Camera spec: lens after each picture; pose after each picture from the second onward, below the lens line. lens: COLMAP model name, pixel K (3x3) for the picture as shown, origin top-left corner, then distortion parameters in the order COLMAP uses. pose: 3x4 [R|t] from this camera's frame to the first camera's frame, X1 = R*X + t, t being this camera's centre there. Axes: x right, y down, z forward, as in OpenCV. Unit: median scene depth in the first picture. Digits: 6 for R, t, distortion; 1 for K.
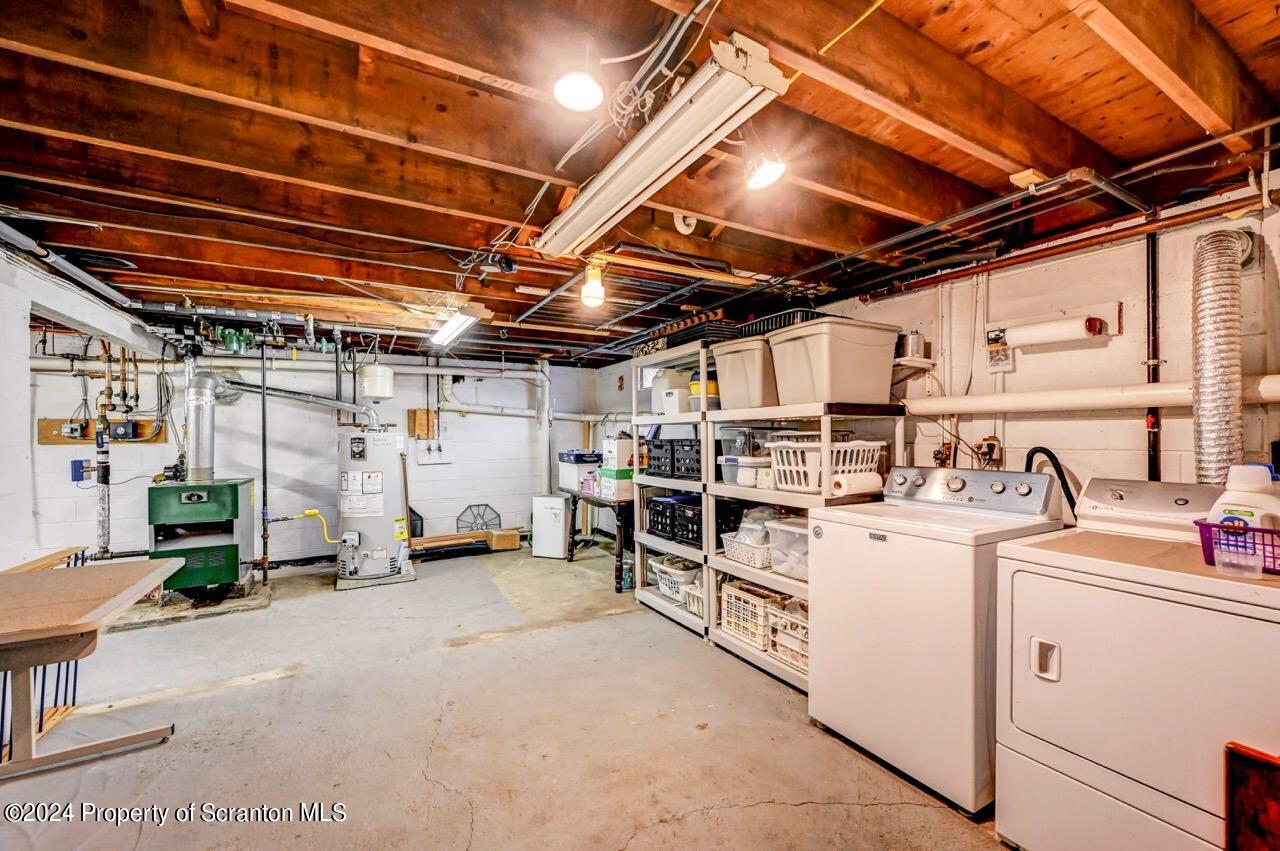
lens RADIAL K [[507.8, 0, 637.5], [0, 507.8, 435.7], [0, 0, 1]] dist [0.000715, 0.000169]
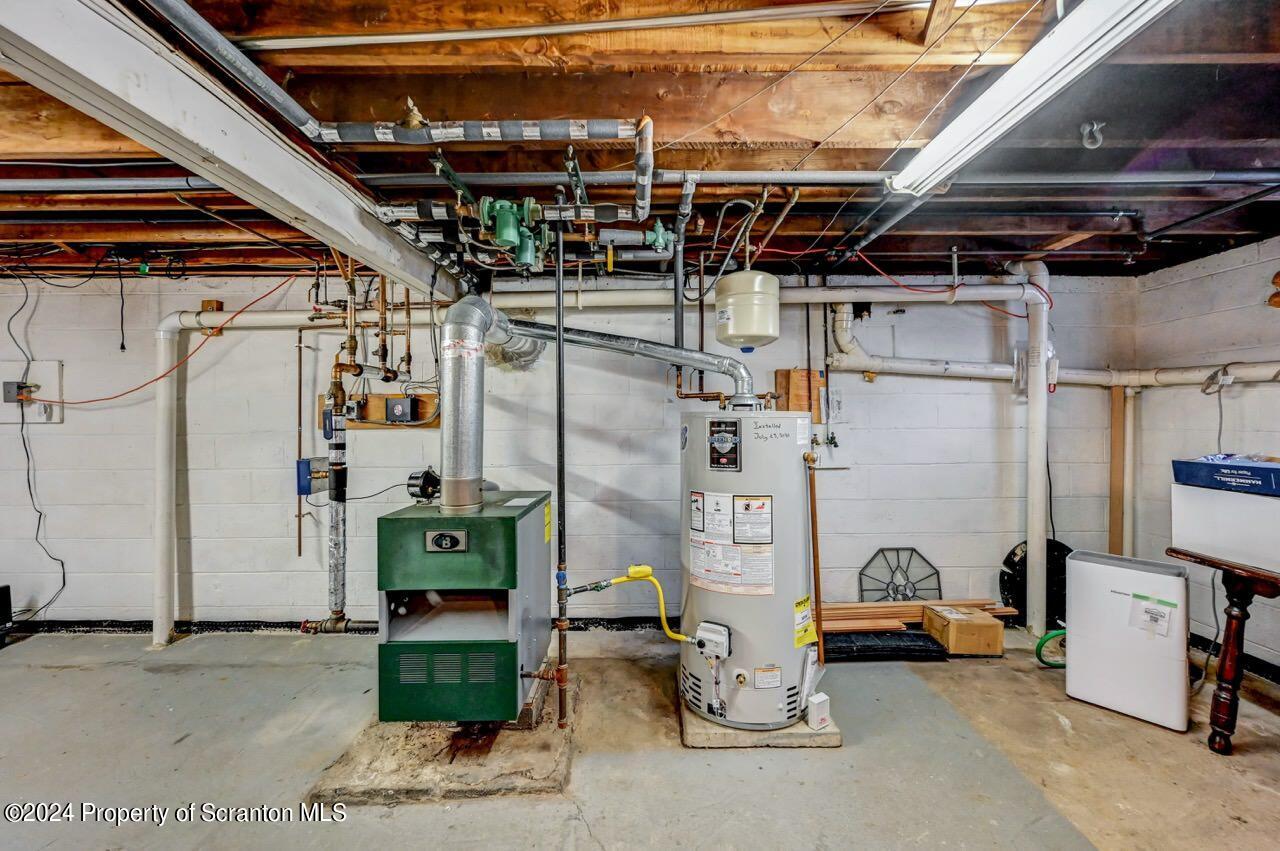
lens RADIAL K [[506.4, 0, 640.0], [0, 506.4, 425.5], [0, 0, 1]] dist [0.000161, 0.000027]
pose [[0.870166, 0.008482, -0.492686, -0.390311], [0.000109, 0.999848, 0.017406, -0.000575], [0.492759, -0.015200, 0.870033, 0.559691]]
